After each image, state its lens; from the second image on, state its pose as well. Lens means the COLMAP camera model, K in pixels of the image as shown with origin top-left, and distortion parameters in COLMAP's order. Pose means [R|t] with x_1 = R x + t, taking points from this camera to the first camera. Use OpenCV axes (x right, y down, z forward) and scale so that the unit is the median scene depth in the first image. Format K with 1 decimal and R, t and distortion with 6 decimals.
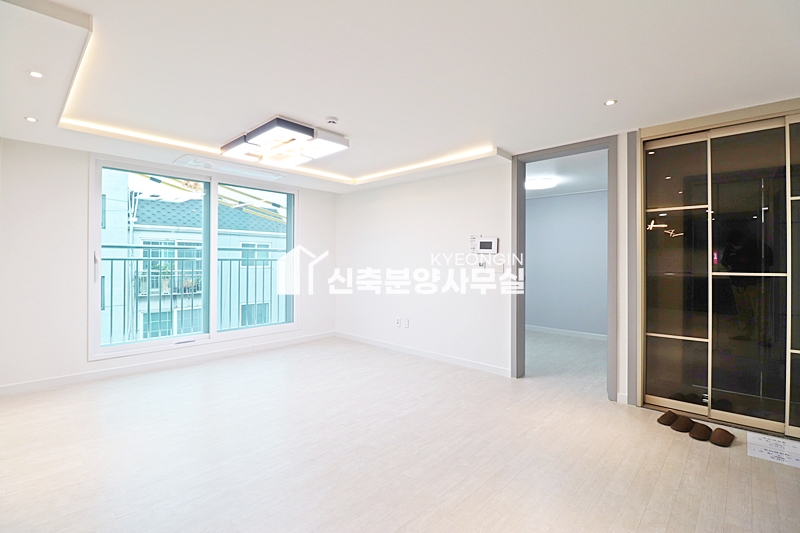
lens RADIAL K [[367.8, 0, 397.6], [0, 367.8, 257.4], [0, 0, 1]] dist [-0.004331, -0.010255]
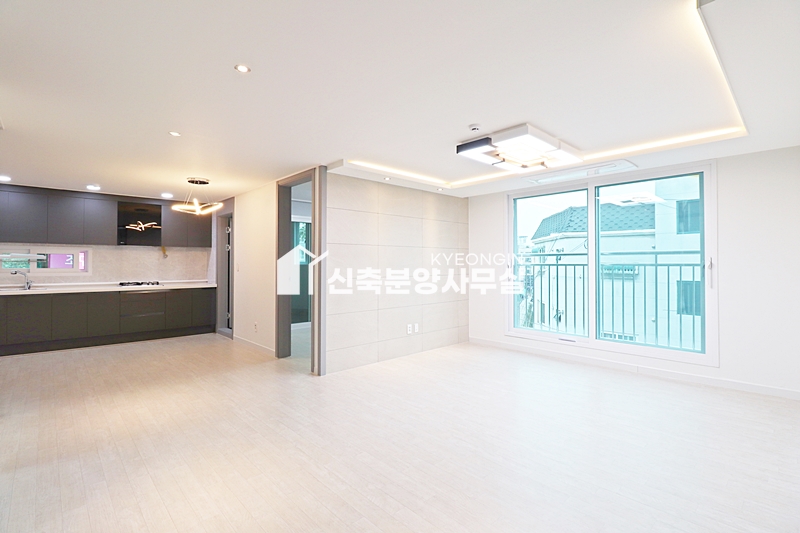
lens RADIAL K [[367.8, 0, 411.0], [0, 367.8, 260.0], [0, 0, 1]] dist [-0.004331, -0.010255]
pose [[-0.054629, -0.014321, -0.998404, 0.613933], [0.005168, 0.999880, -0.014625, 0.005388], [0.998493, -0.005958, -0.054549, 0.649001]]
